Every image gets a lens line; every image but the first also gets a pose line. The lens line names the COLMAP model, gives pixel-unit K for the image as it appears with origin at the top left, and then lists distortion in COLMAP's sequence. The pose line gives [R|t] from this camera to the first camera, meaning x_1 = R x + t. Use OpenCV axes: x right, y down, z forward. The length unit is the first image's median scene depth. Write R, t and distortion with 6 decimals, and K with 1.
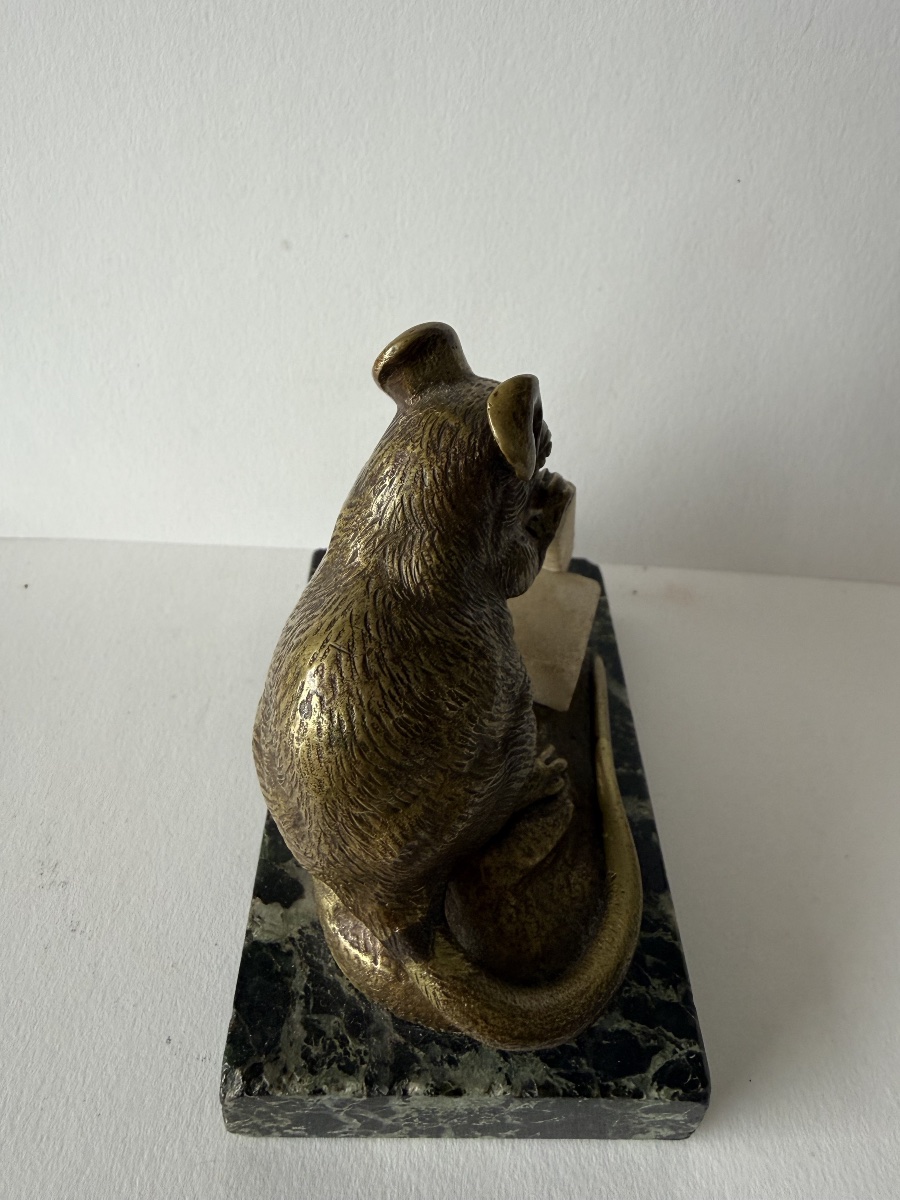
lens RADIAL K [[874.8, 0, 458.7], [0, 874.8, 415.9], [0, 0, 1]] dist [-0.018151, 0.008744]
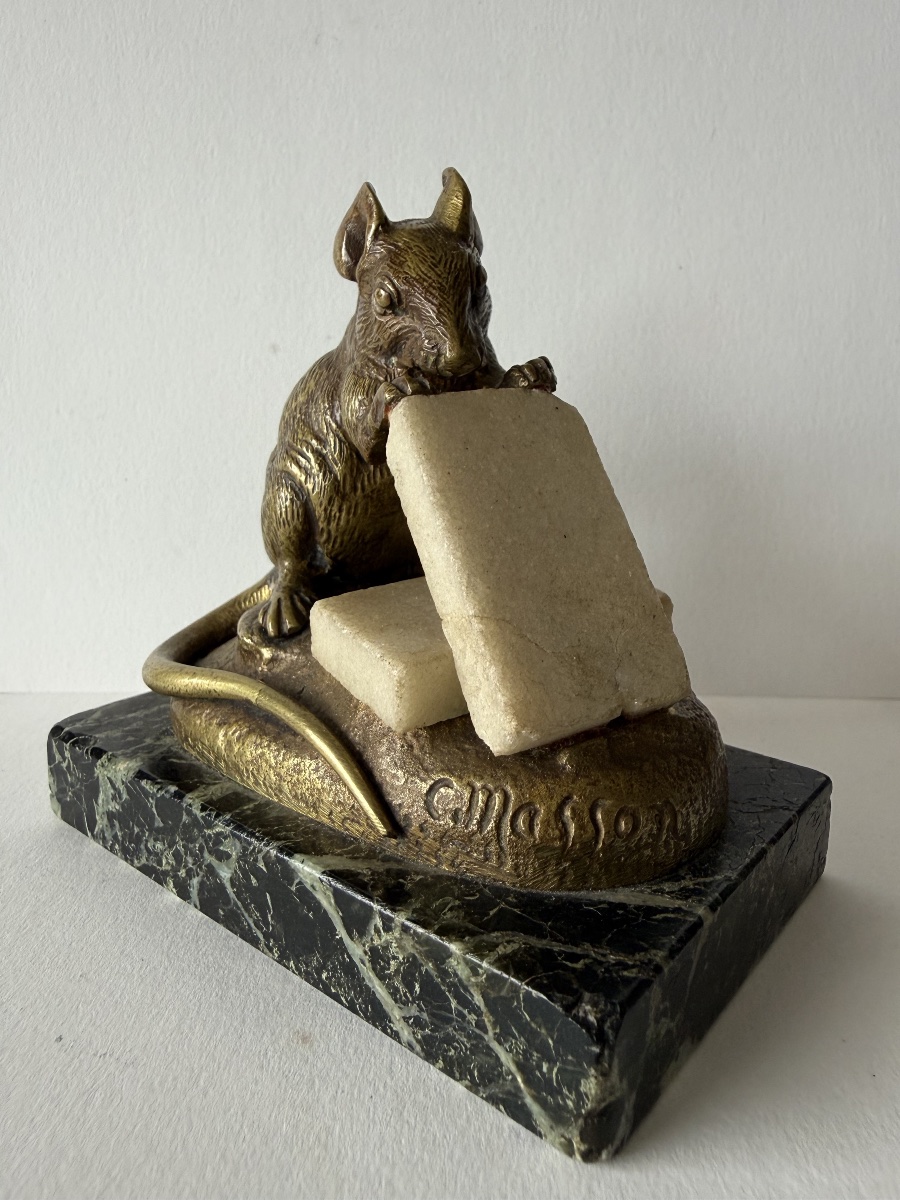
lens RADIAL K [[876.1, 0, 459.5], [0, 876.1, 558.2], [0, 0, 1]] dist [-0.011668, -0.004637]
pose [[0.998200, -0.059294, -0.009000, 0.029051], [0.049949, 0.905001, -0.422467, 0.545554], [0.033195, 0.421257, 0.906334, 0.143197]]
